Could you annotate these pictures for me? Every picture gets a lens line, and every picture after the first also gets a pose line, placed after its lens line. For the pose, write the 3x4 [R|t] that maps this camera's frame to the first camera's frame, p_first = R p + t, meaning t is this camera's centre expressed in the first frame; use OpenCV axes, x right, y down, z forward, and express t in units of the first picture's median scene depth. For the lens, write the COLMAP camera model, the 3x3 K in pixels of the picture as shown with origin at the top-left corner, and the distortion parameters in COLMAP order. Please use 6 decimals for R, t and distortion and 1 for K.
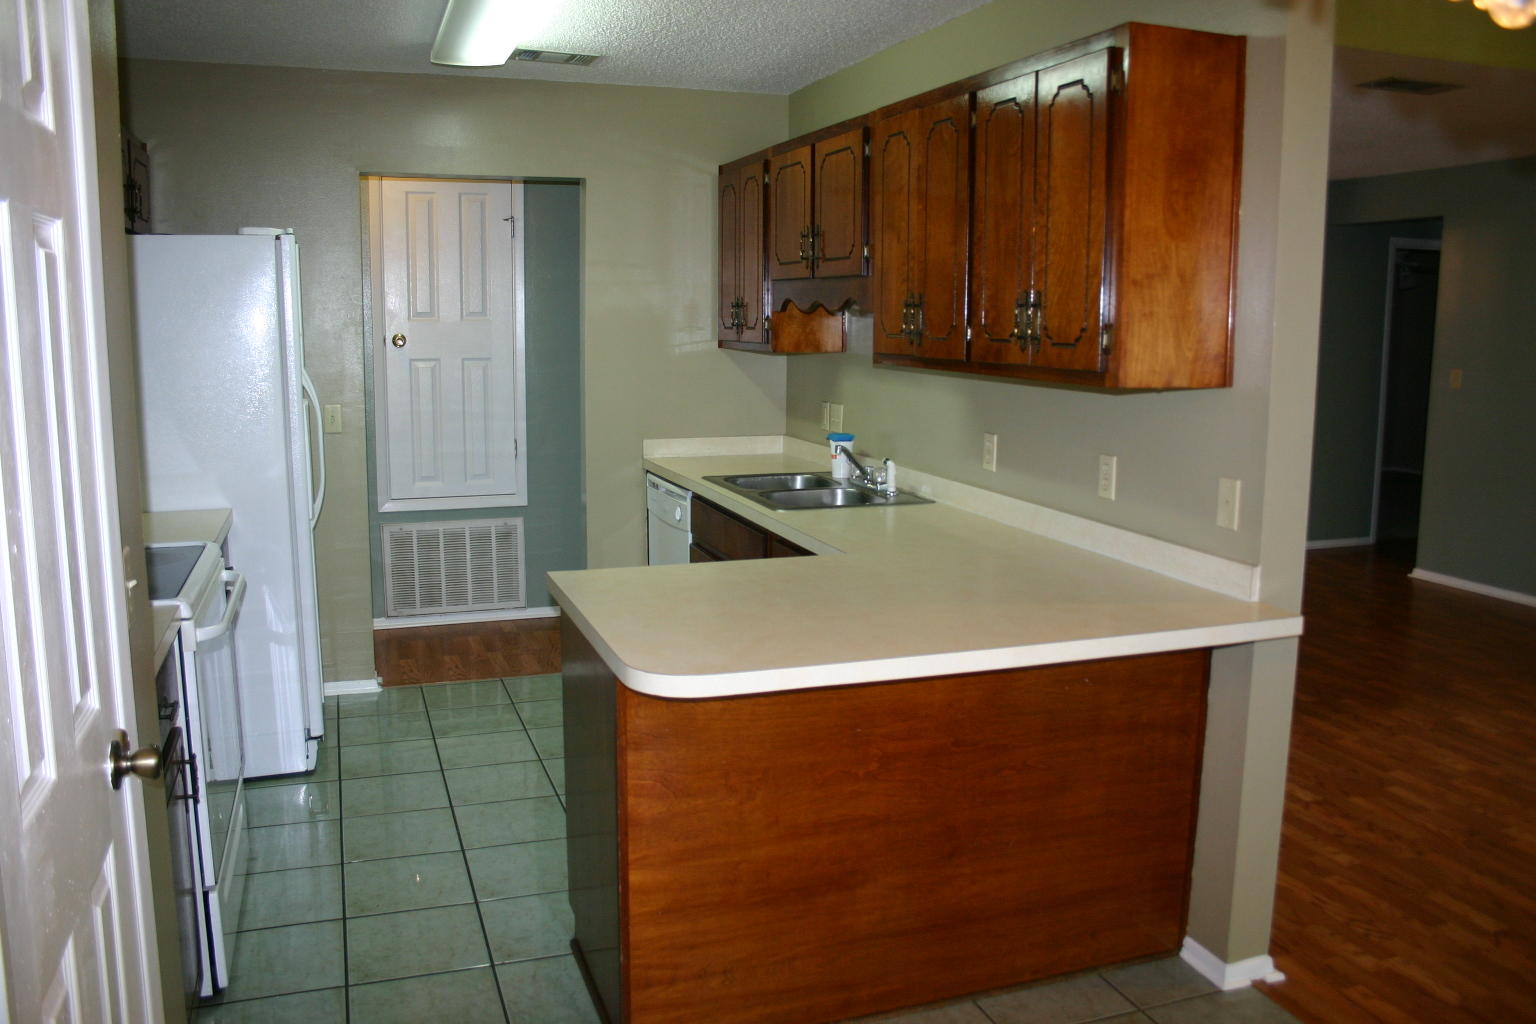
lens RADIAL K [[1281.4, 0, 768.0], [0, 1281.4, 512.0], [0, 0, 1]] dist [-0.157795, 0.146163]
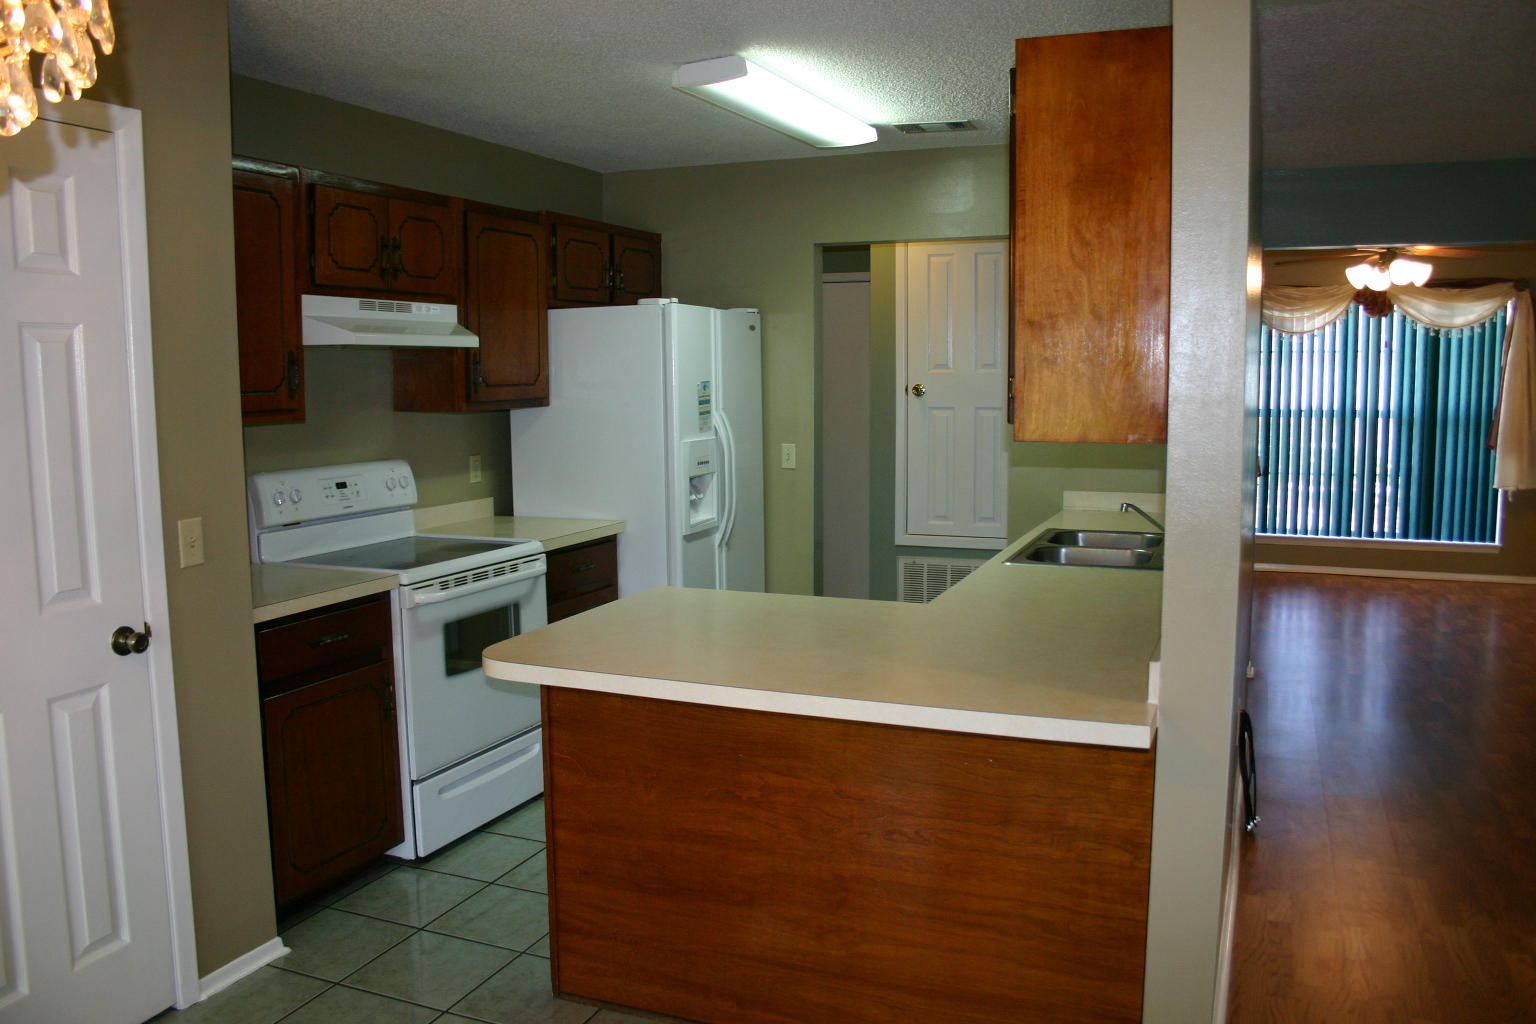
lens RADIAL K [[1281.4, 0, 768.0], [0, 1281.4, 512.0], [0, 0, 1]] dist [-0.157795, 0.146163]
pose [[0.724152, 0.064420, -0.686626, 0.776982], [-0.092112, 0.995742, -0.003725, -0.027835], [0.683462, 0.065944, 0.727002, 0.222137]]
